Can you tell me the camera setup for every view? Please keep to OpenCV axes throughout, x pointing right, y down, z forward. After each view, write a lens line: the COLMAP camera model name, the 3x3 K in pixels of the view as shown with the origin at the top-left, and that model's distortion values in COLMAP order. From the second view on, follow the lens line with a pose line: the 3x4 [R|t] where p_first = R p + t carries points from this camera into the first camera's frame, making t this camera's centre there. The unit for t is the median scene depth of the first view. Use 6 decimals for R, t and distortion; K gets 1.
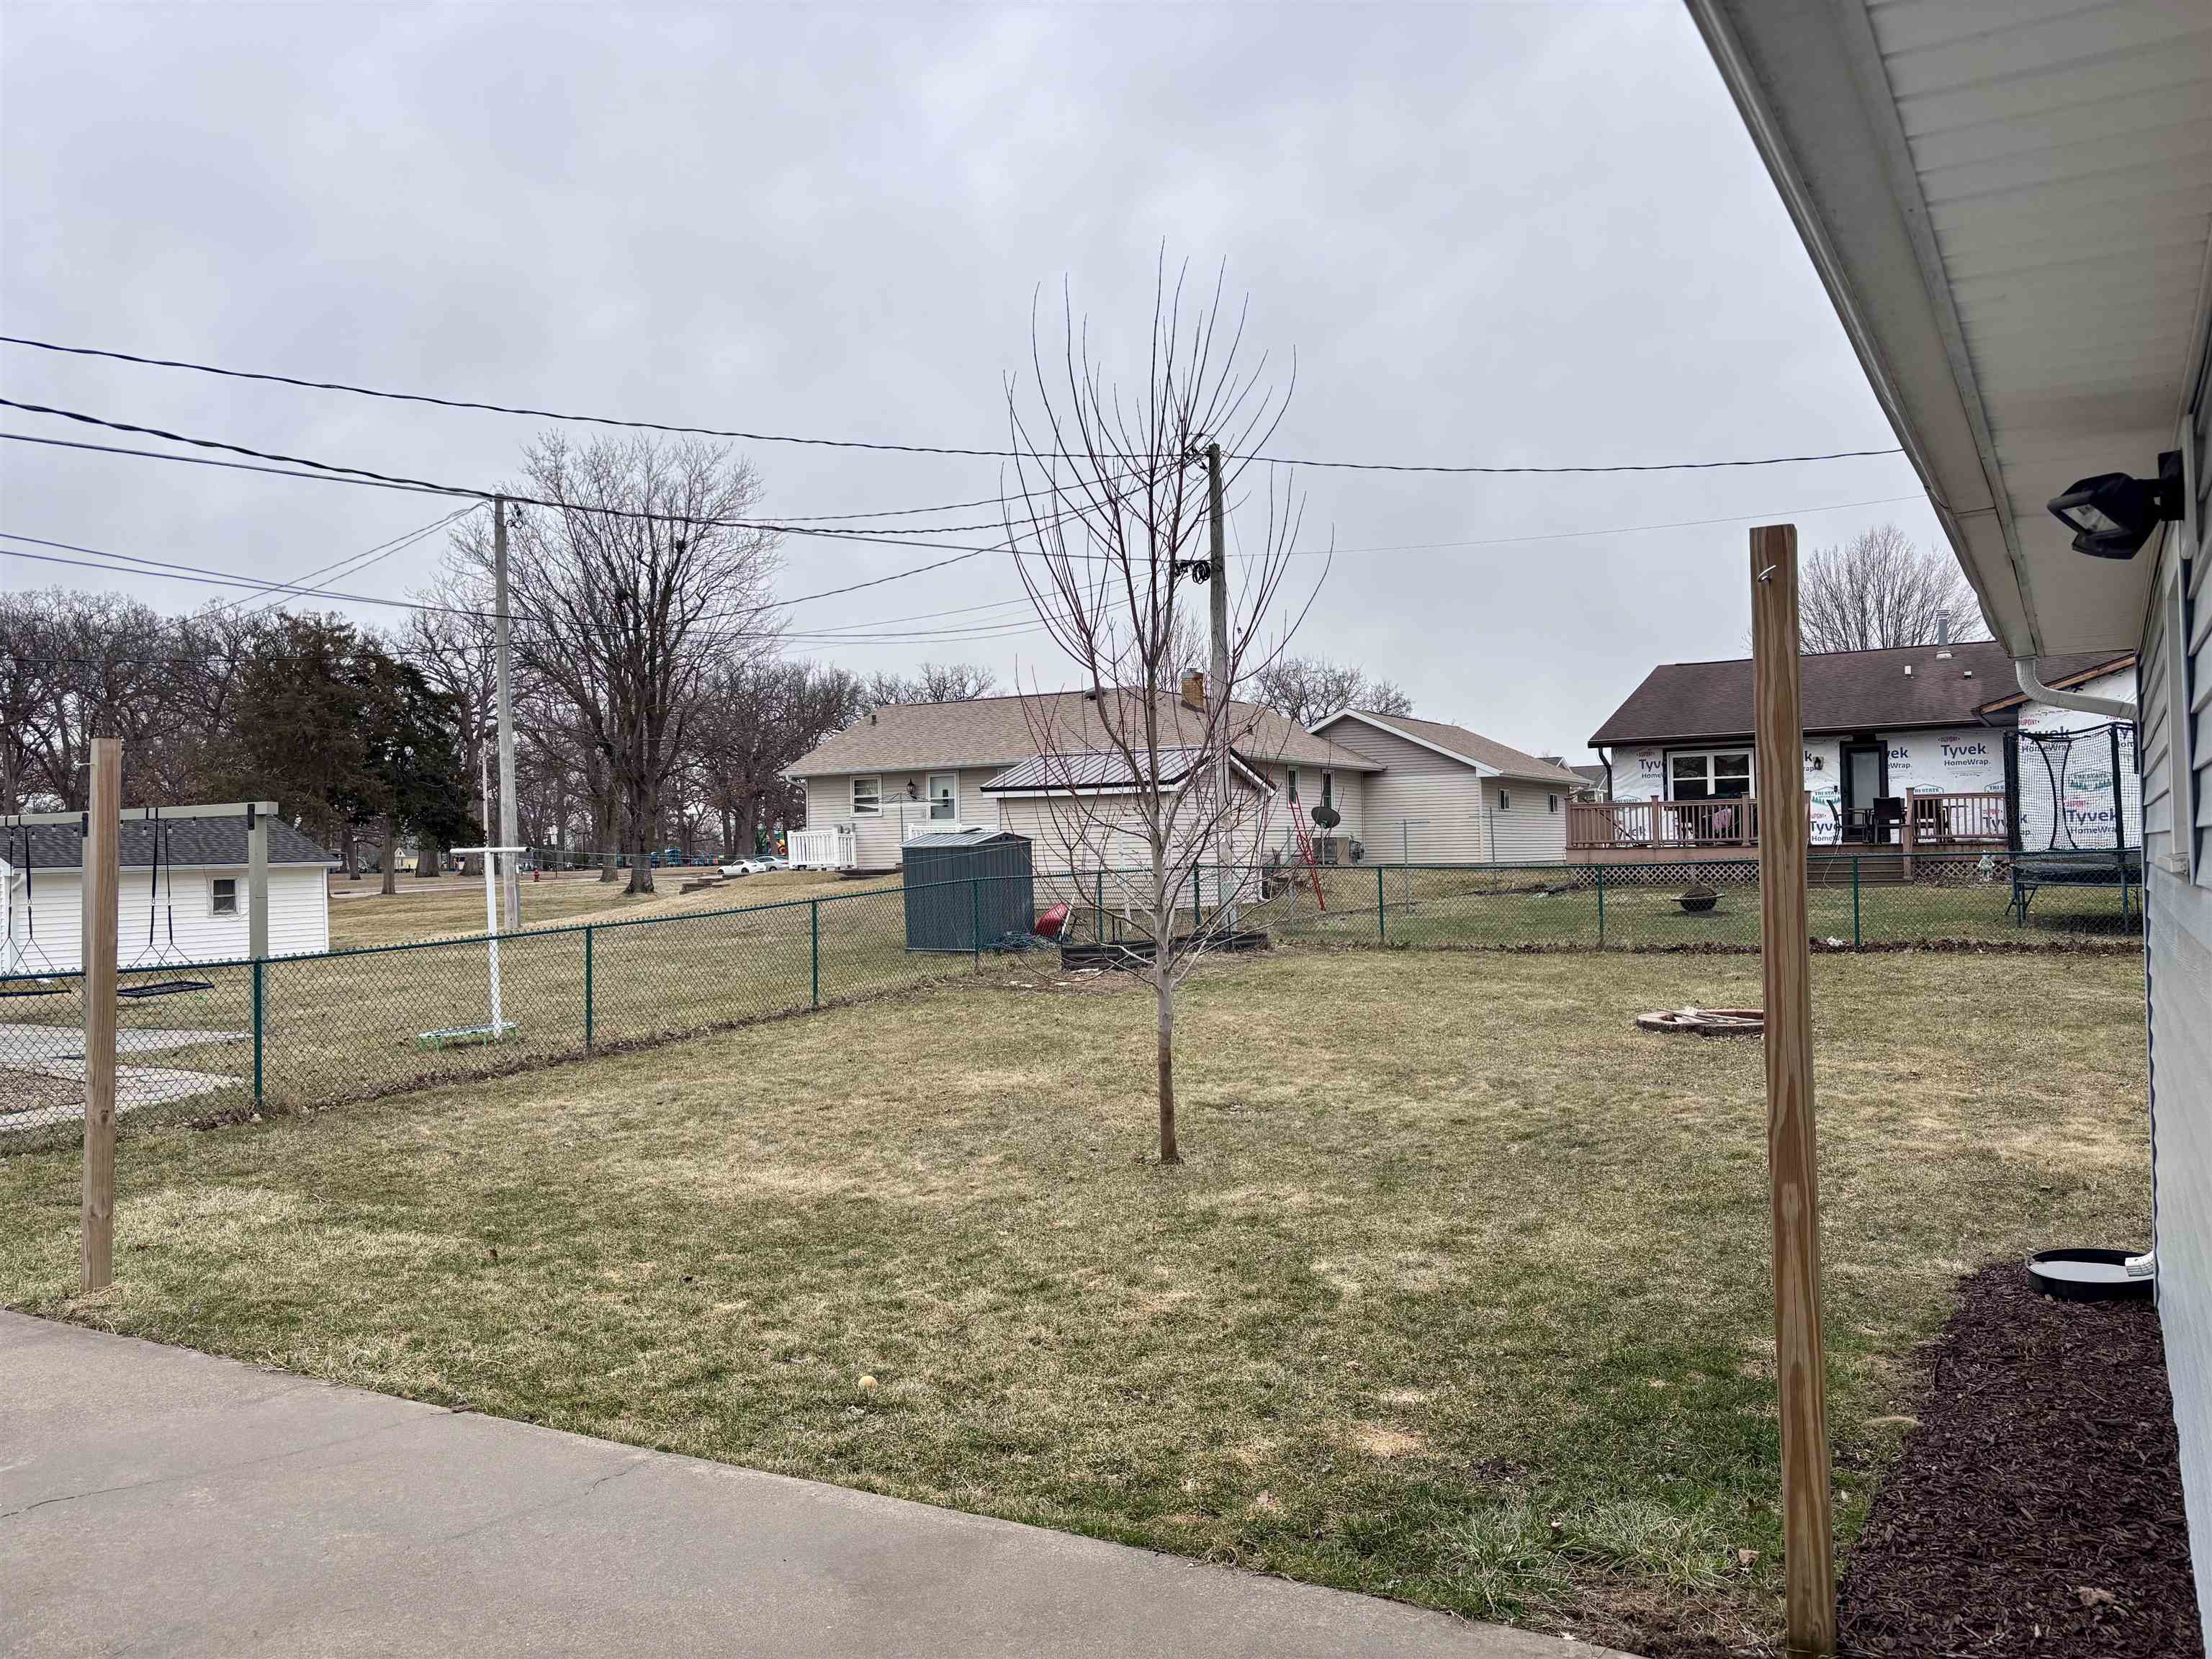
lens RADIAL K [[1678.3, 0, 1106.0], [0, 1678.3, 829.5], [0, 0, 1]] dist [0.115346, -0.137701]
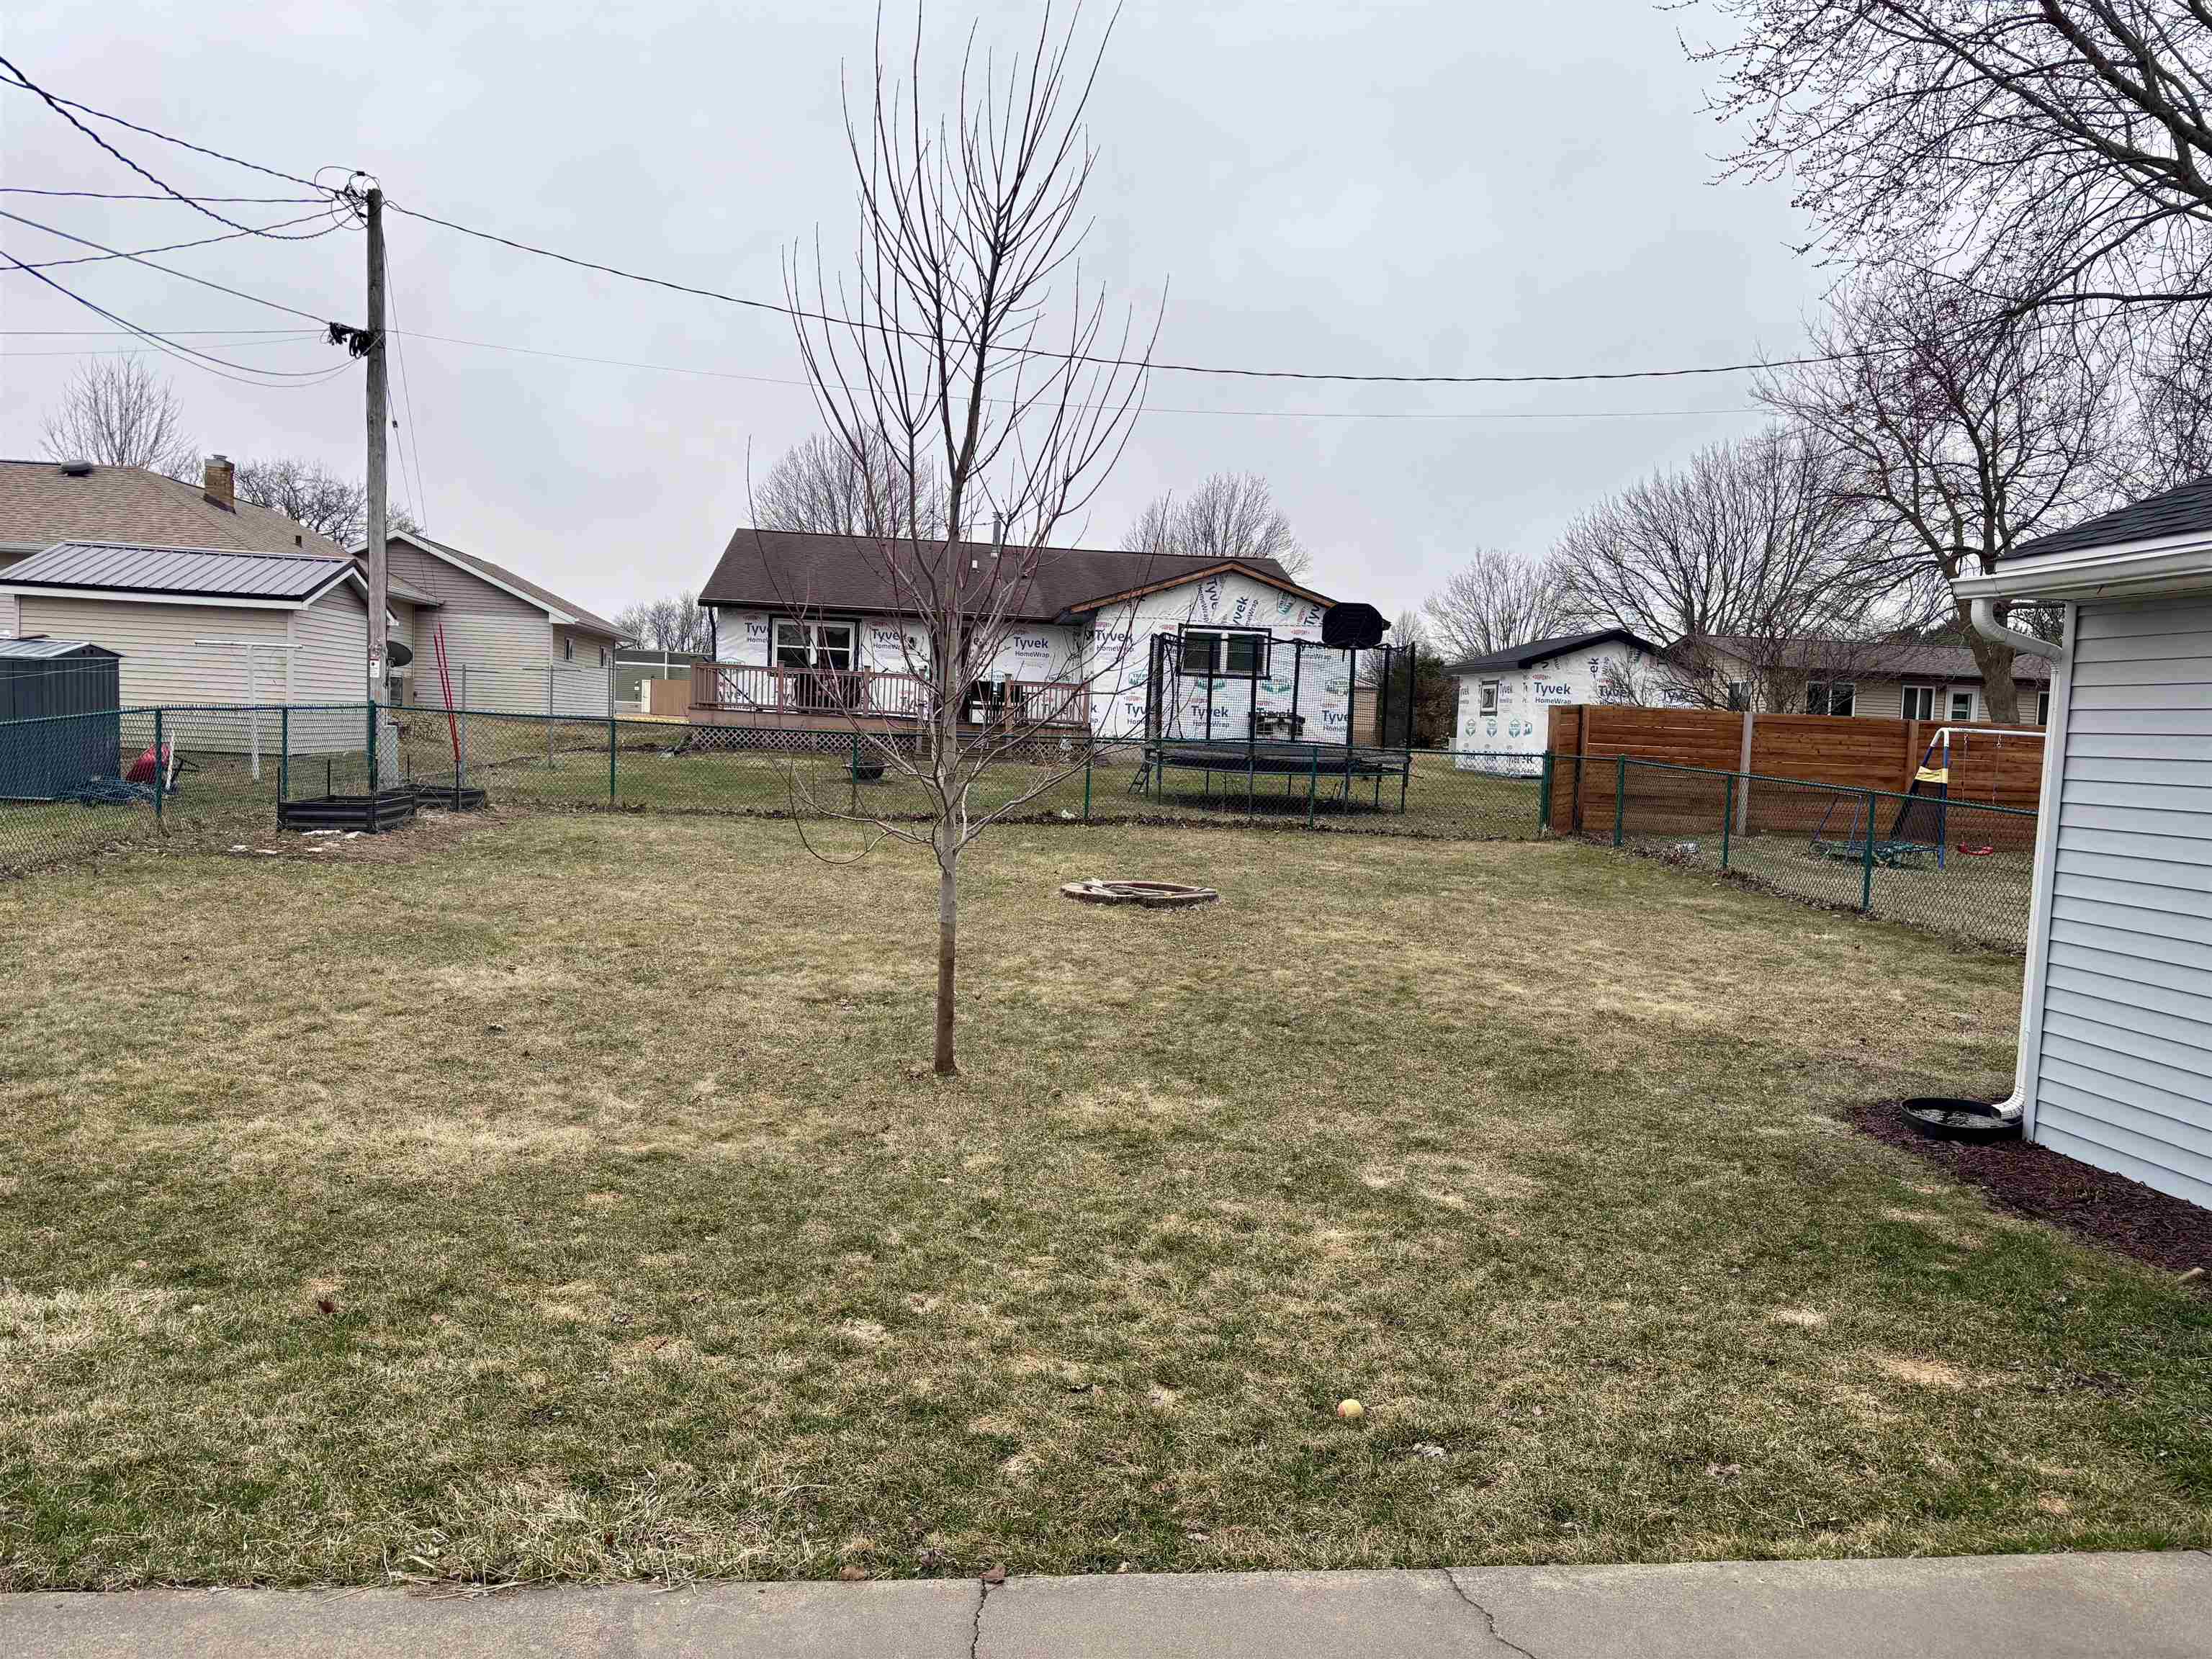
lens RADIAL K [[1668.0, 0, 1106.0], [0, 1668.0, 829.5], [0, 0, 1]] dist [0.052637, -0.050201]
pose [[0.789898, 0.017909, 0.612977, -0.151385], [-0.069922, 0.995685, 0.061012, 0.006324], [-0.609239, -0.091053, 0.787741, 0.109375]]
